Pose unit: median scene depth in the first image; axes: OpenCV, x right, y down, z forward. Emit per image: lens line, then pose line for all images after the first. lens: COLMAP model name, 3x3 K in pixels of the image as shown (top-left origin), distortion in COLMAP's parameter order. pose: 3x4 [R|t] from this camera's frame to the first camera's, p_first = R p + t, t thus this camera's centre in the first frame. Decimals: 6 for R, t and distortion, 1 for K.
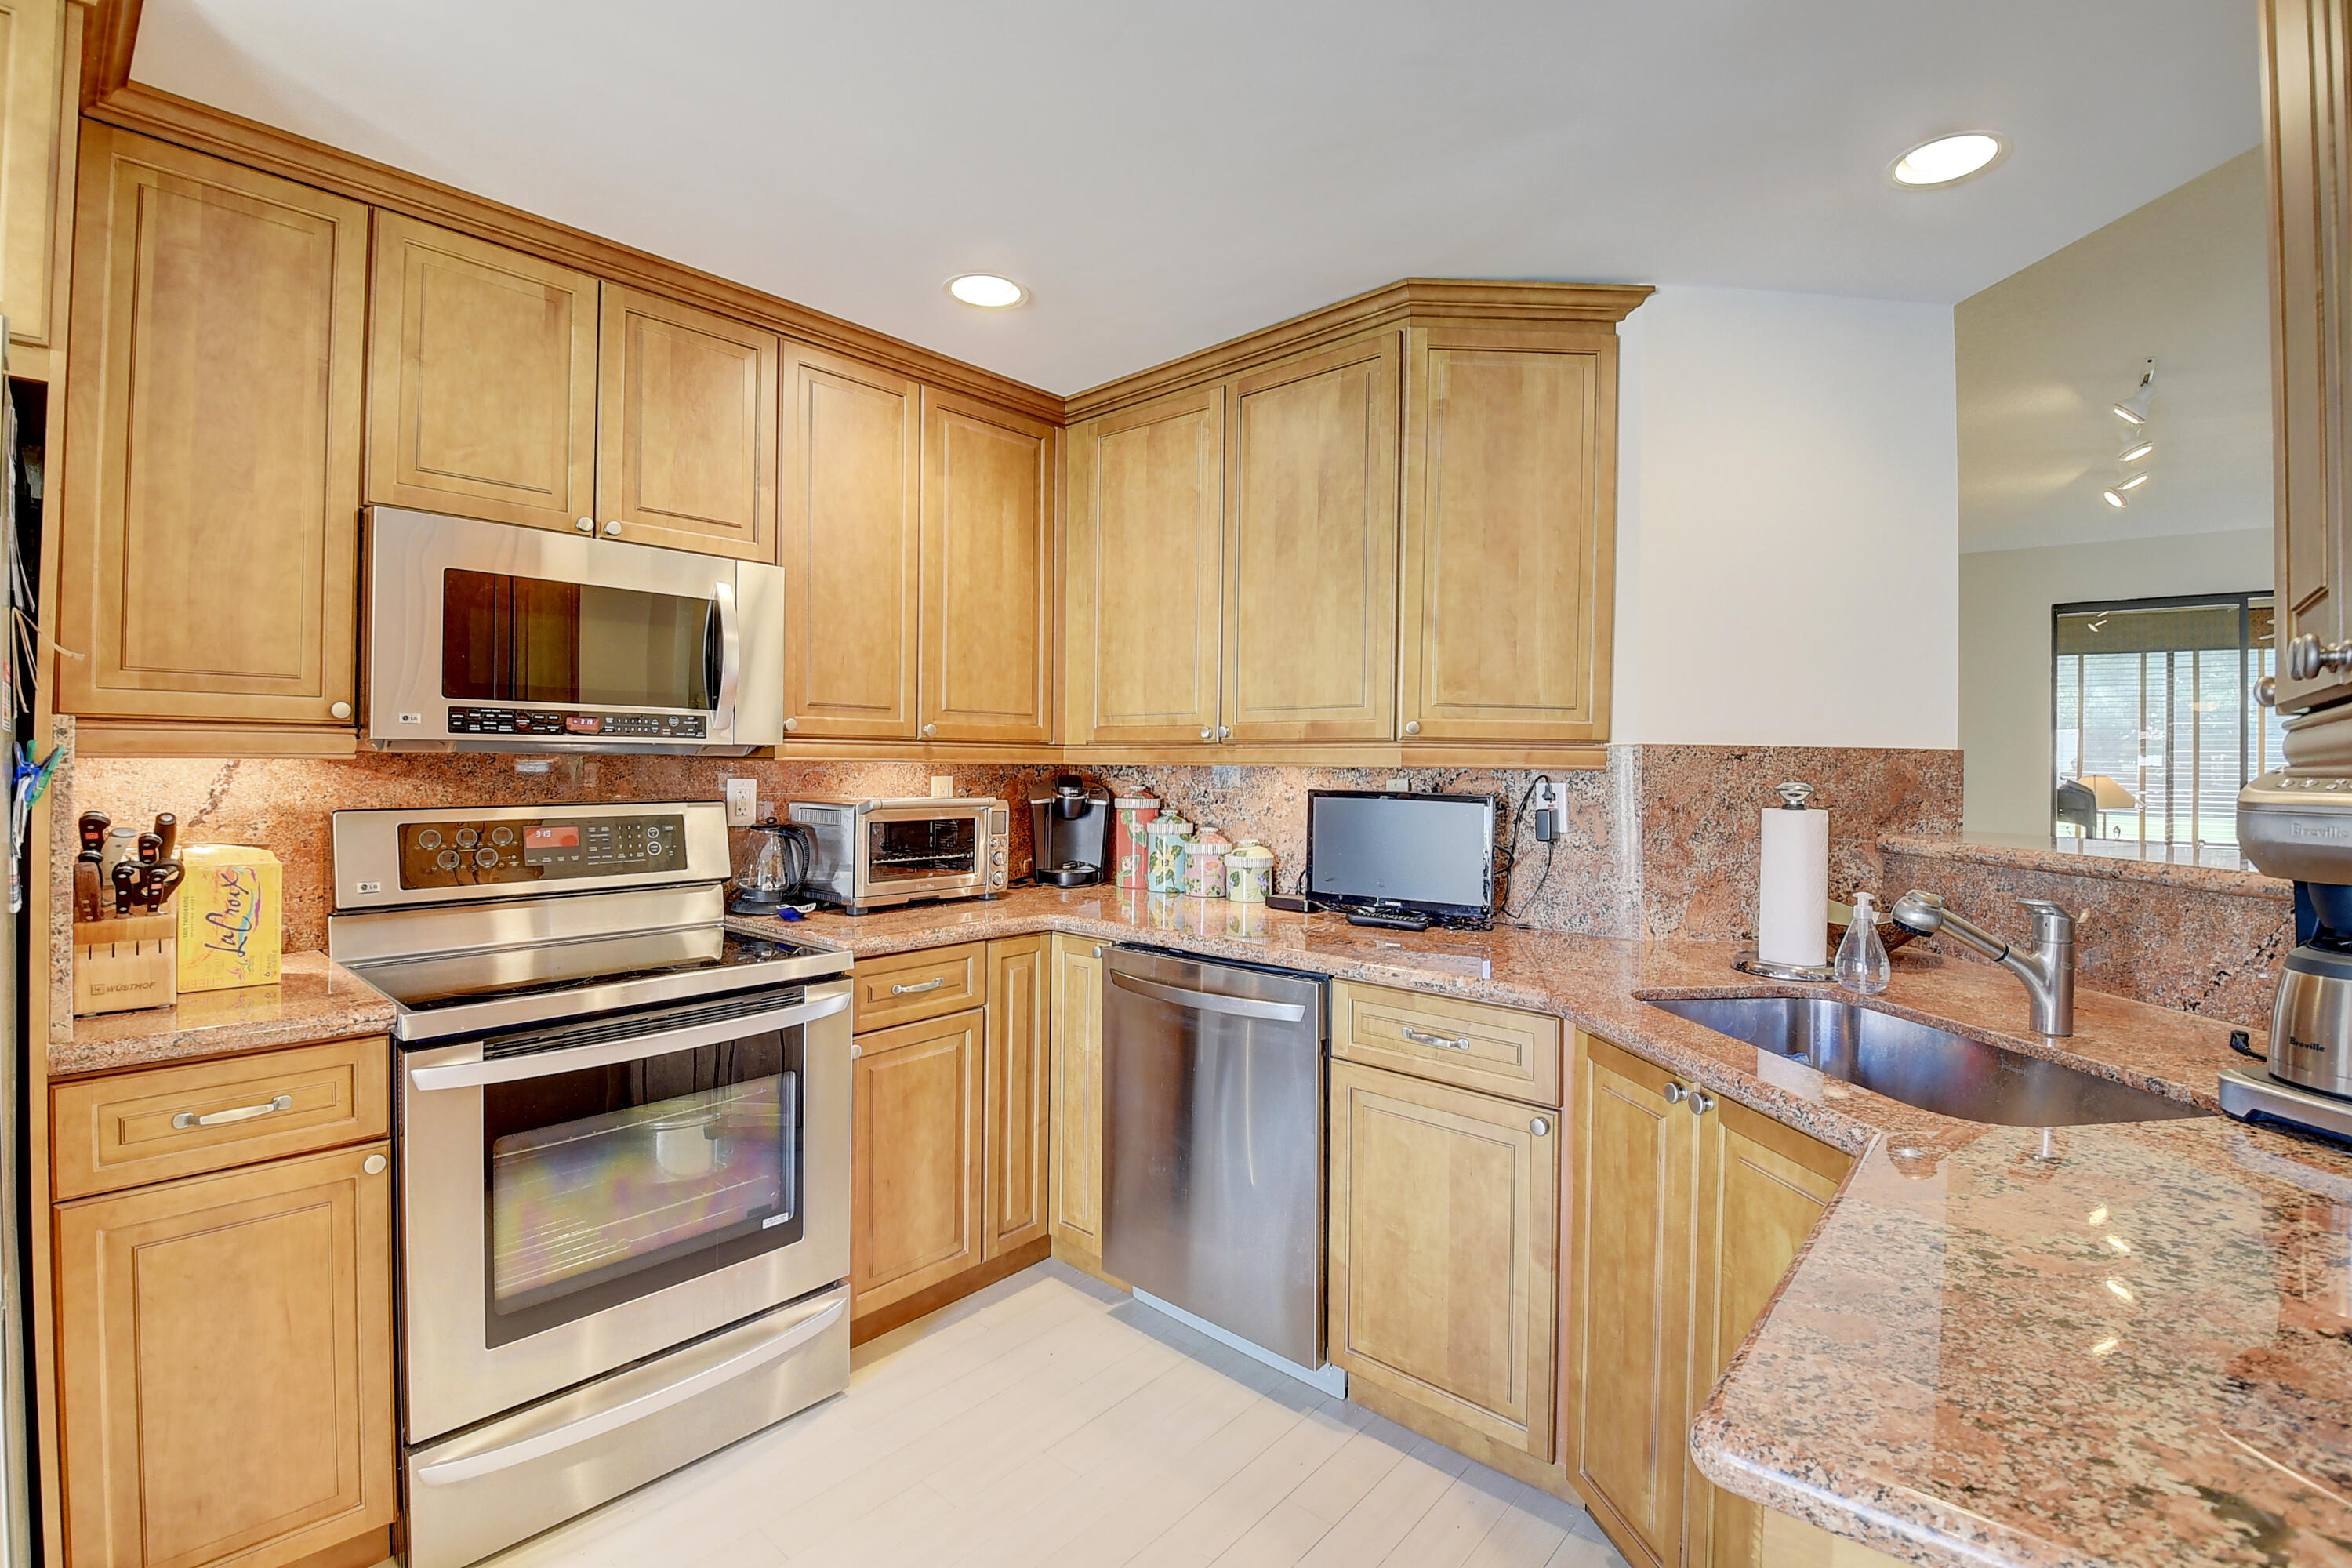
lens RADIAL K [[1038.6, 0, 1169.4], [0, 1038.6, 759.0], [0, 0, 1]] dist [0.002141, -0.016789]
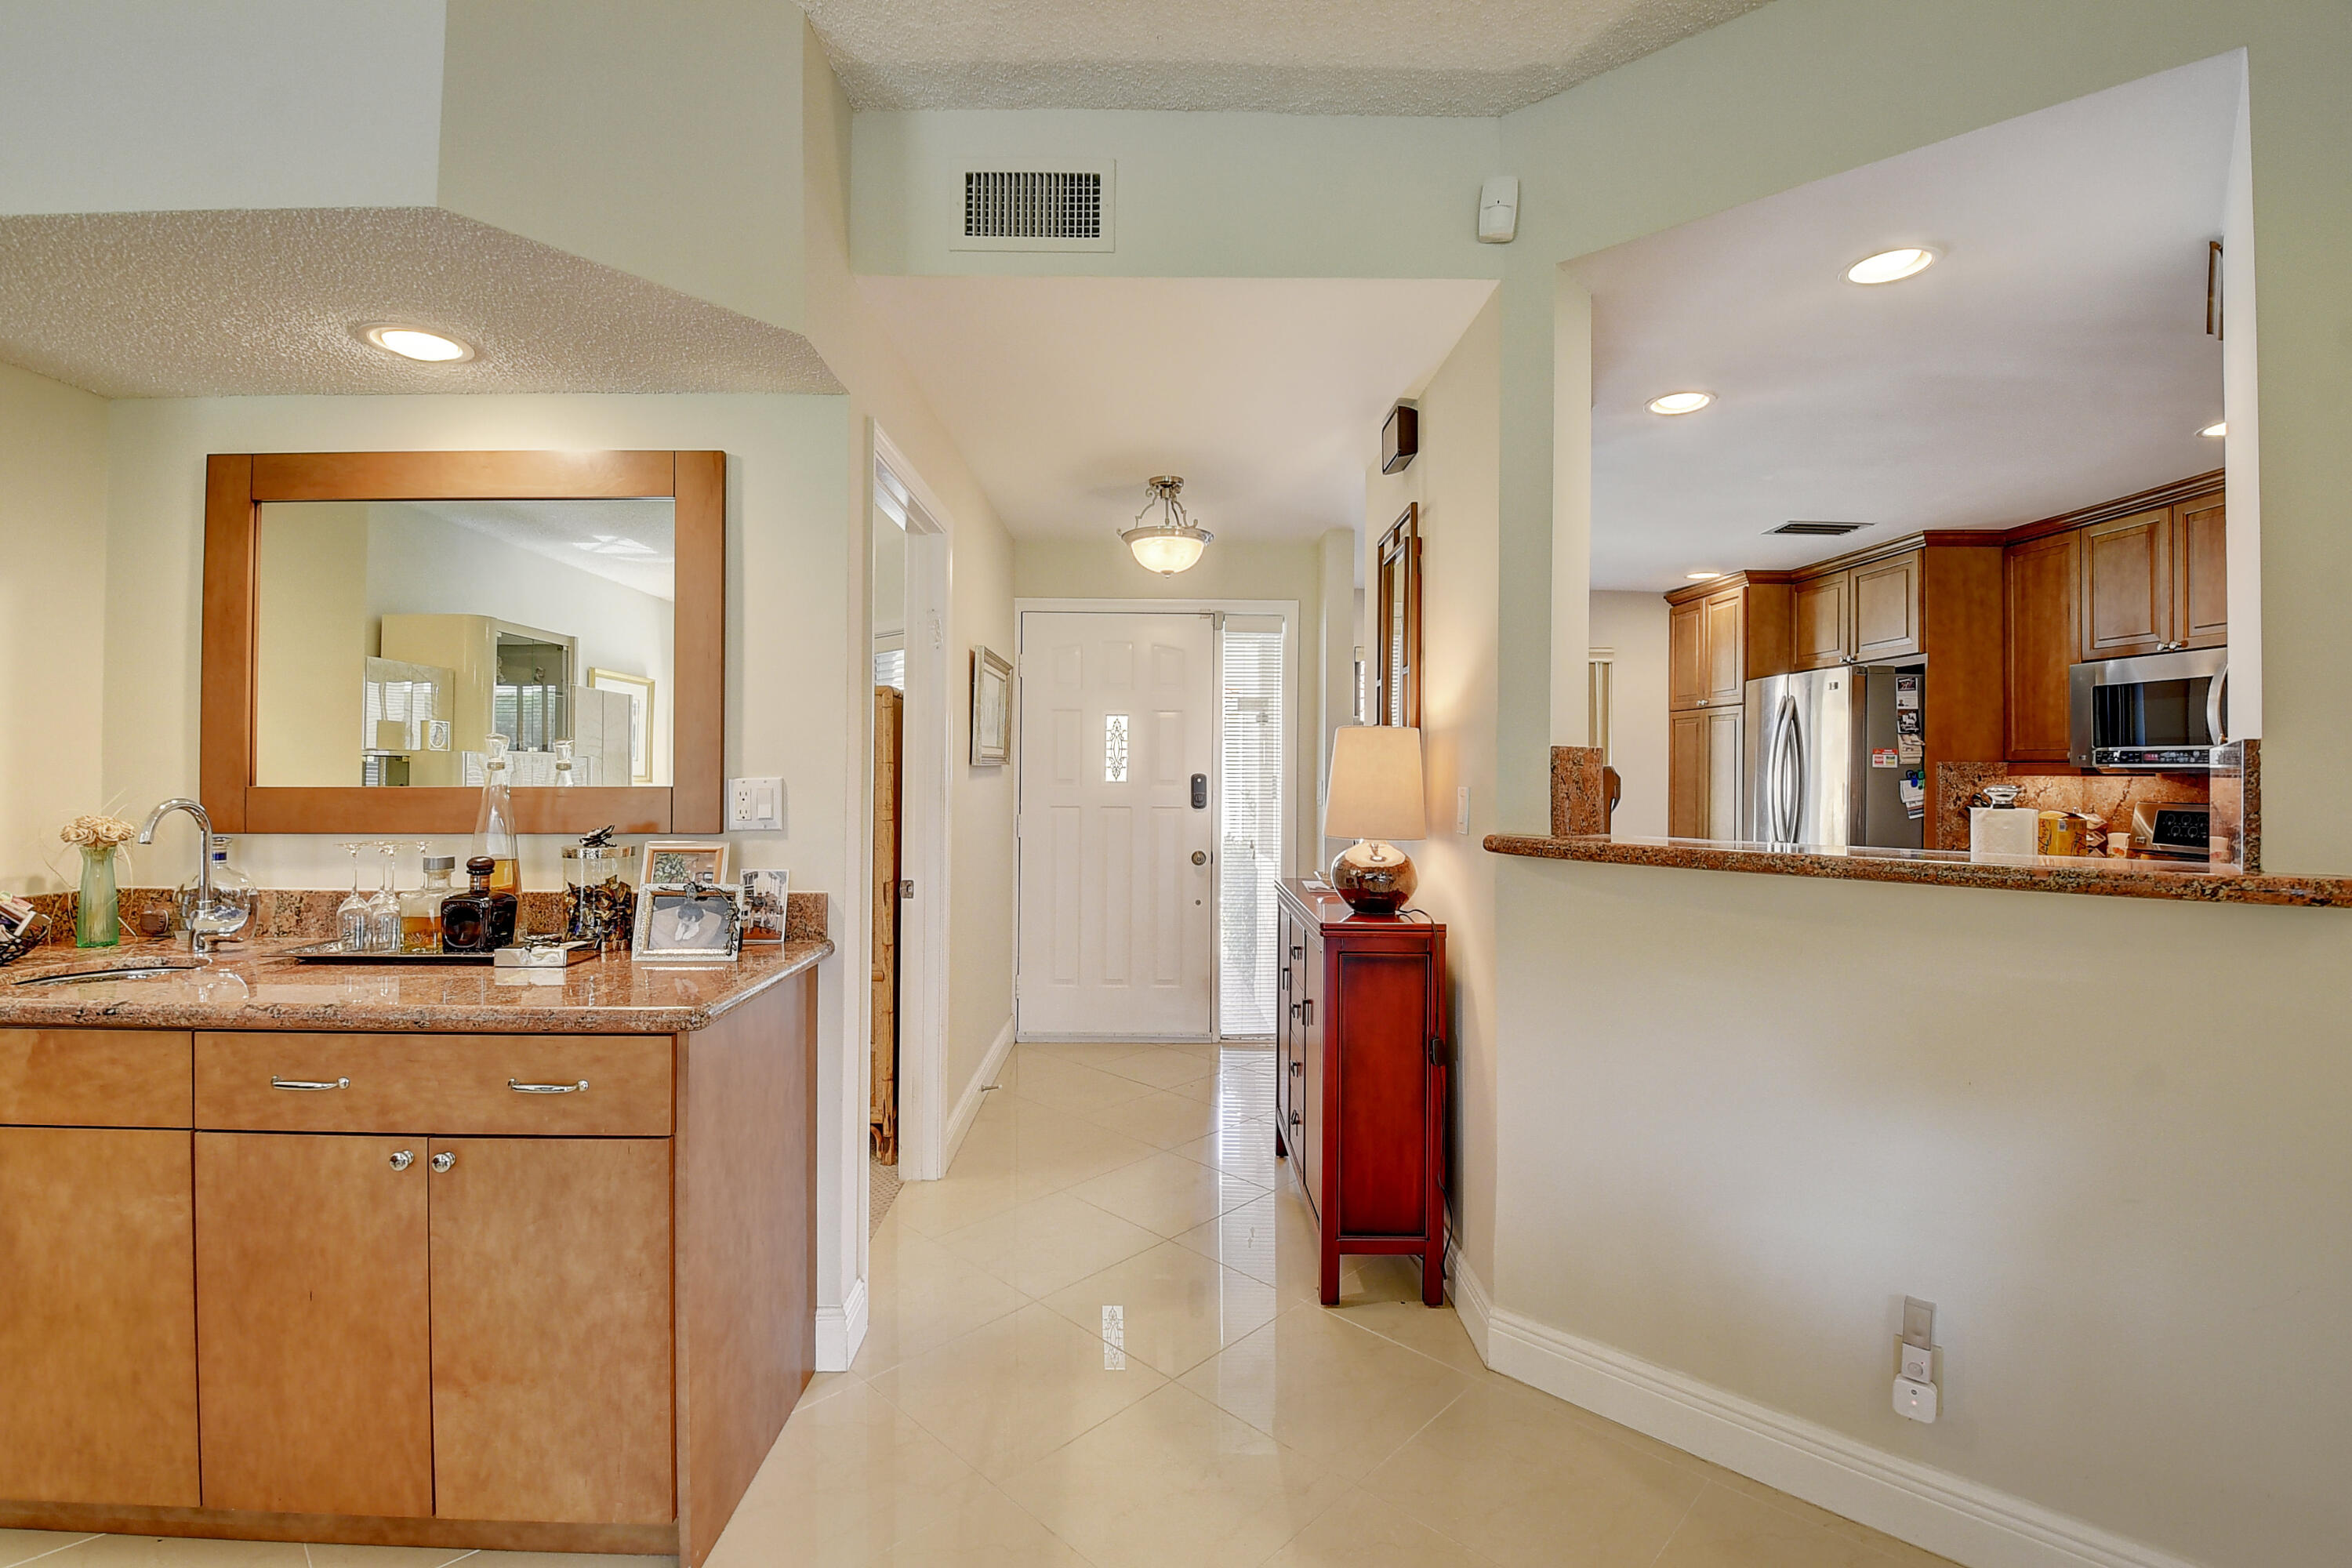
lens RADIAL K [[1038.6, 0, 1169.7], [0, 1038.6, 755.6], [0, 0, 1]] dist [0.002141, -0.016789]
pose [[-0.737305, -0.023813, -0.675140, 1.698157], [-0.013549, 0.999699, -0.020464, 0.022269], [0.675424, -0.005940, -0.737406, 1.013218]]
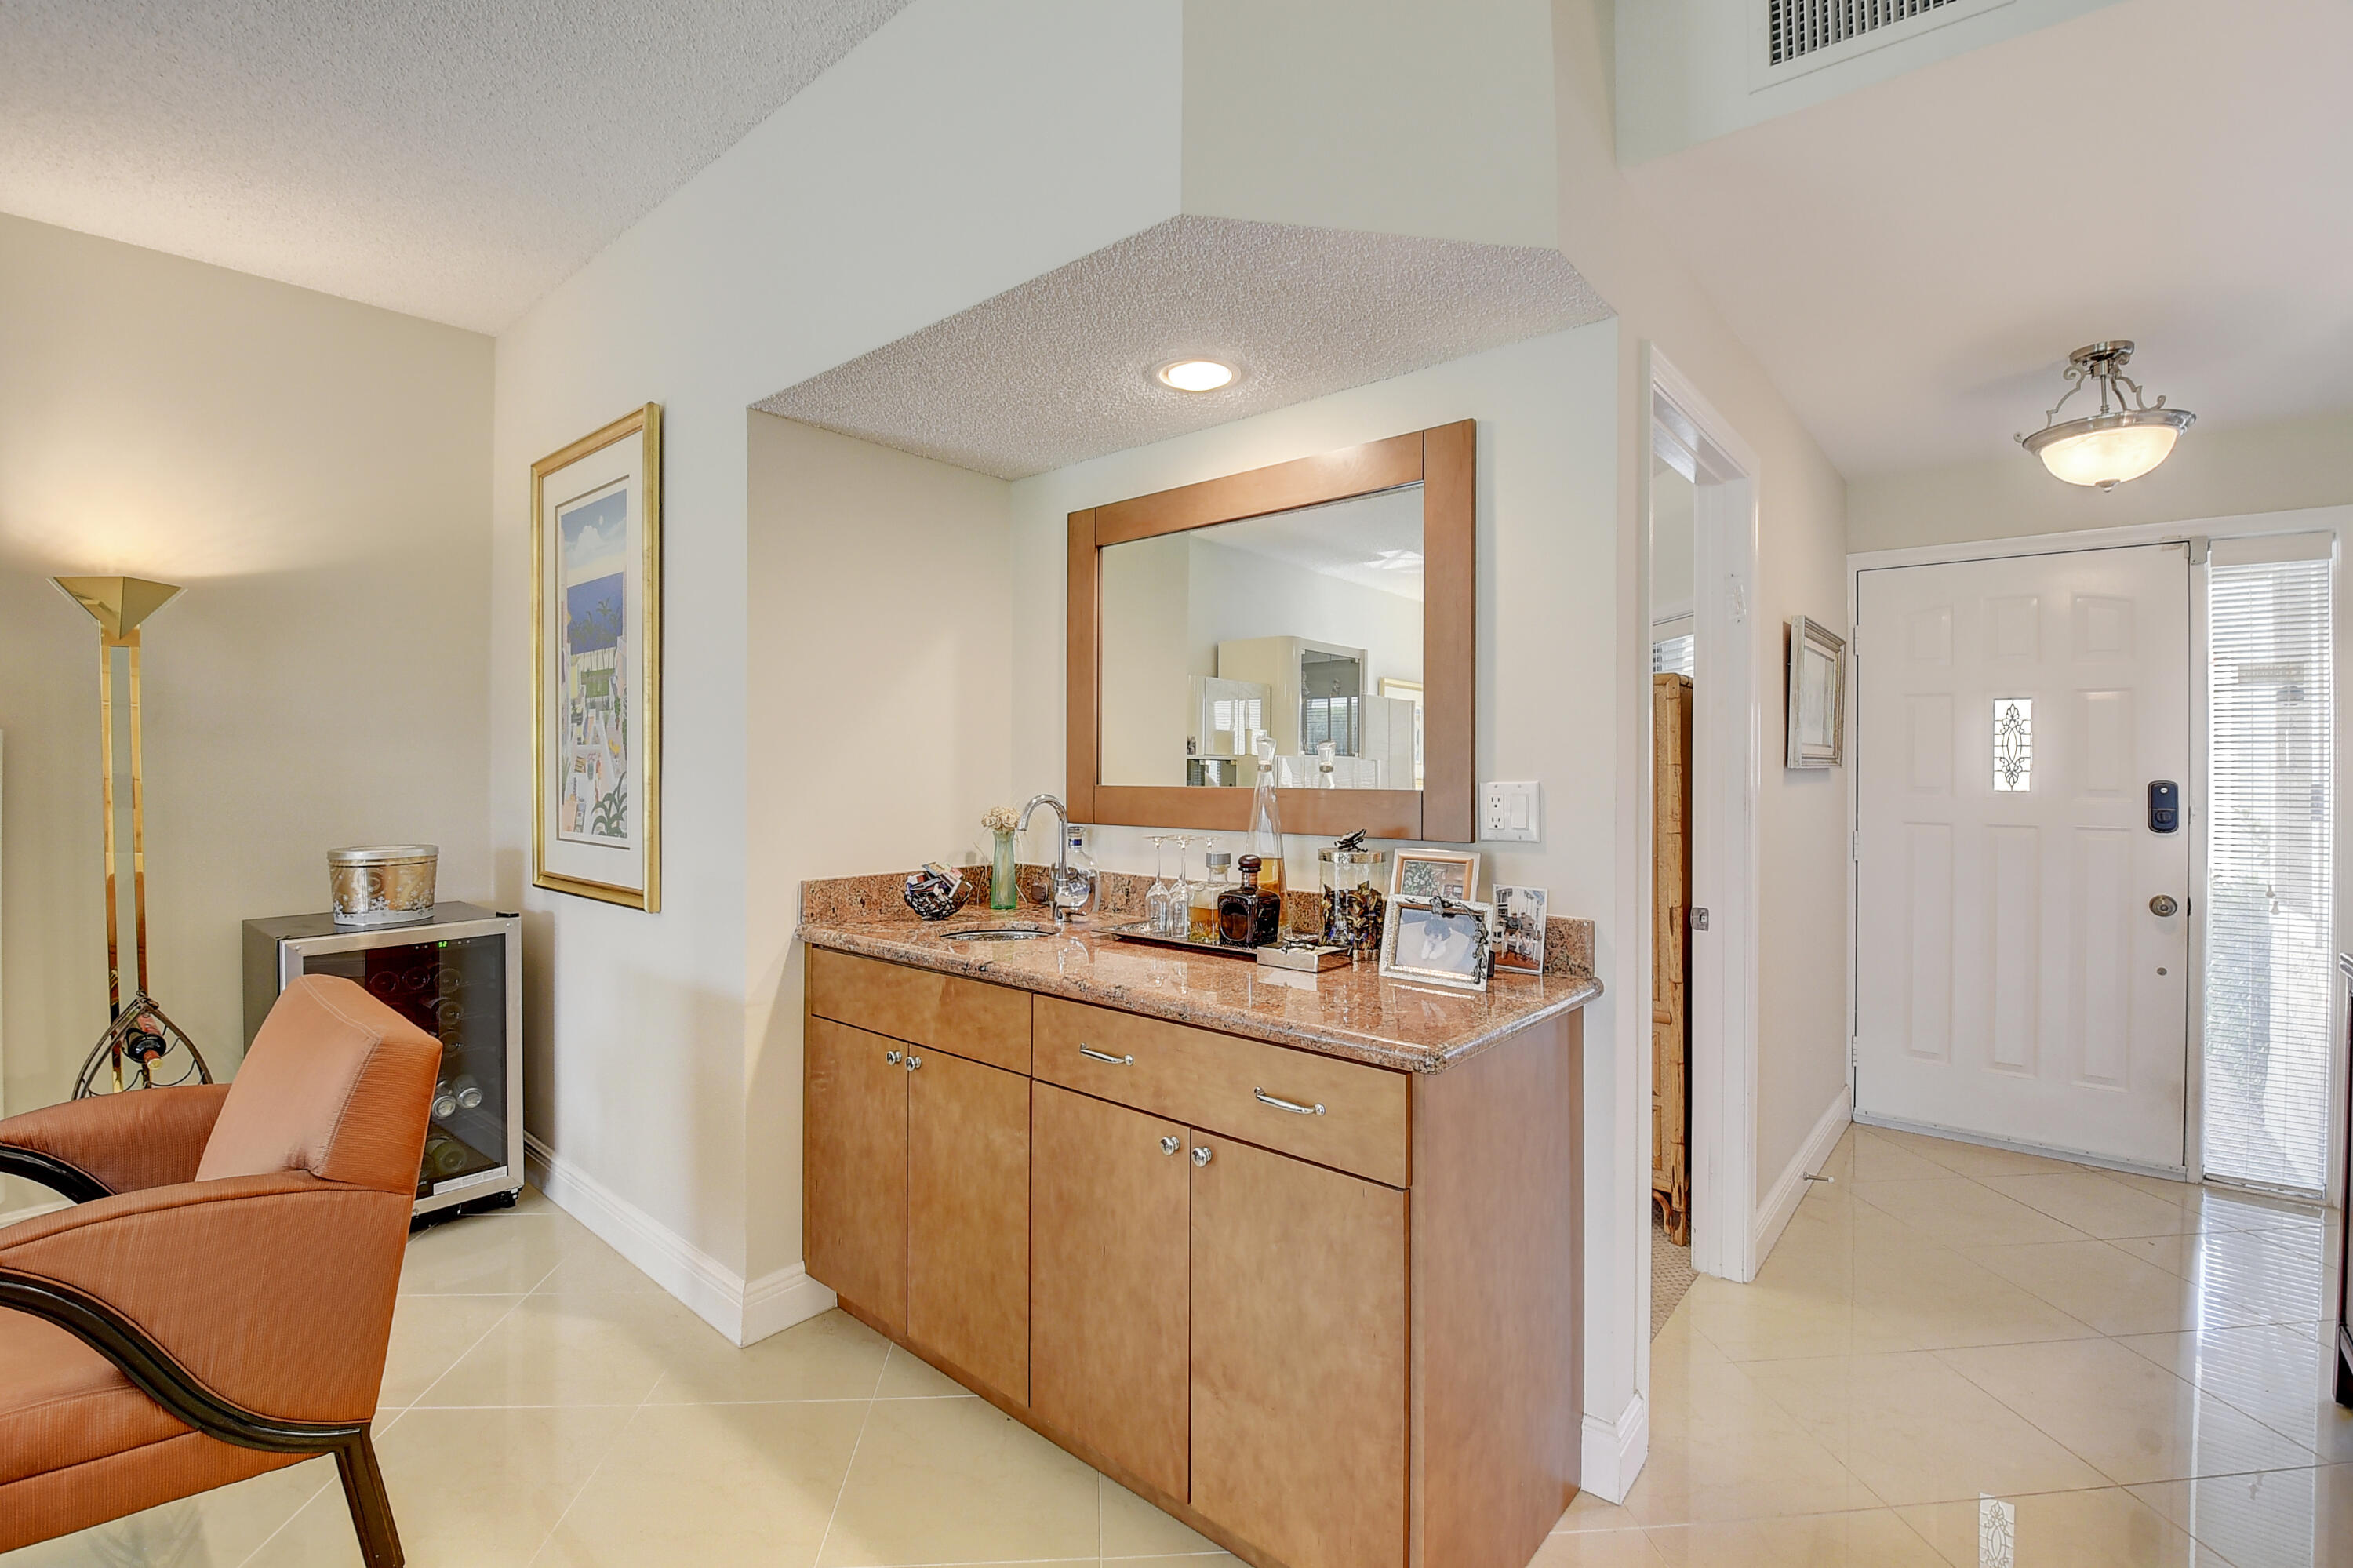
lens RADIAL K [[1039.1, 0, 1164.1], [0, 1039.1, 754.9], [0, 0, 1]] dist [0.002141, -0.016789]
pose [[-0.999690, -0.018776, -0.016322, 1.626542], [-0.018580, 0.999754, -0.012121, 0.022316], [0.016546, -0.011814, -0.999793, 0.885371]]
